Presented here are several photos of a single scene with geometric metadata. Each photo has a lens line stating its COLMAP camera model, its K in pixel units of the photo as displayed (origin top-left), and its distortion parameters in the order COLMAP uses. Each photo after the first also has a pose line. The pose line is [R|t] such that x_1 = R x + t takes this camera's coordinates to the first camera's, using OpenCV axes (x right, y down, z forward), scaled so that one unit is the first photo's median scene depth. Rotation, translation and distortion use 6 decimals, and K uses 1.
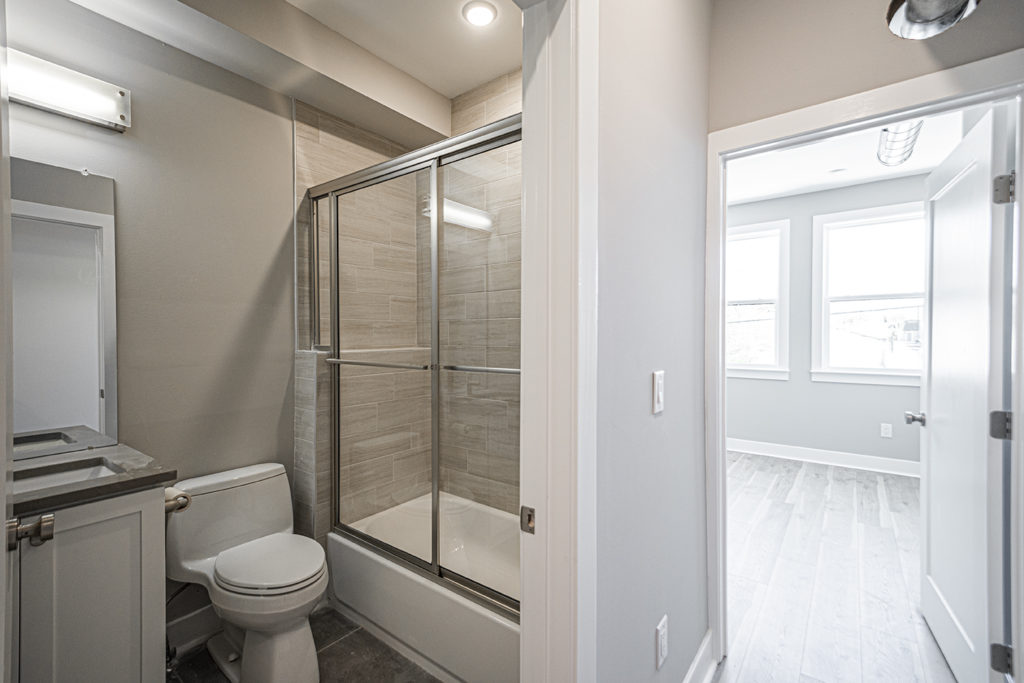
lens RADIAL K [[448.3, 0, 515.0], [0, 448.3, 341.5], [0, 0, 1]] dist [0.019038, 0.000684]
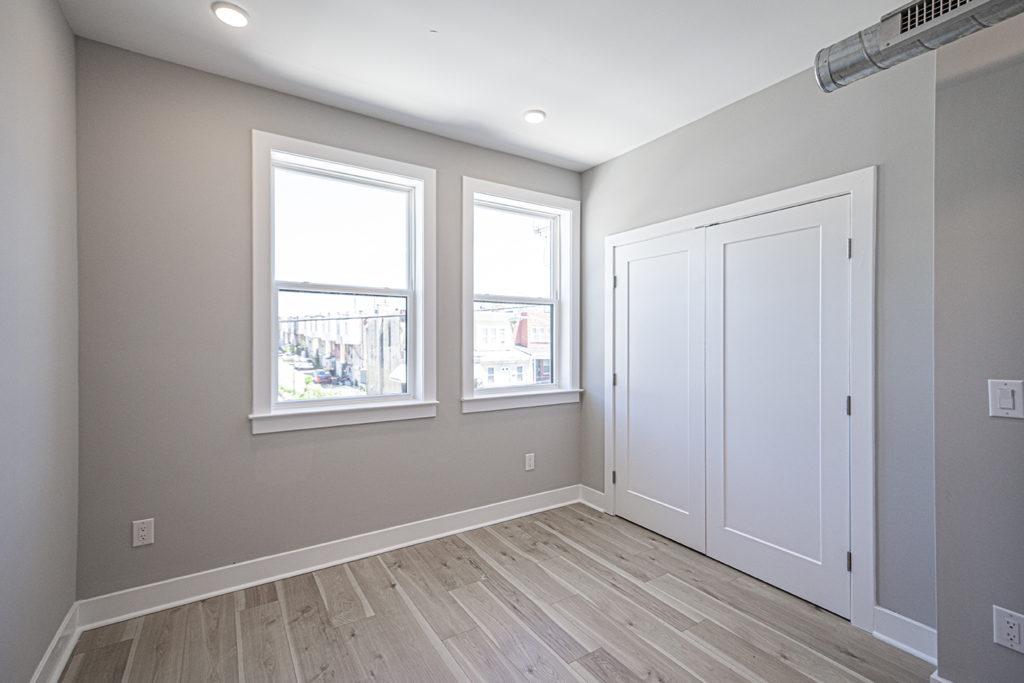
lens RADIAL K [[448.3, 0, 515.0], [0, 448.3, 341.5], [0, 0, 1]] dist [0.019038, 0.000684]
pose [[0.339551, 0.002148, 0.940585, 0.038054], [0.015173, 0.999855, -0.007761, -0.016954], [-0.940465, 0.016907, 0.339470, 0.726612]]
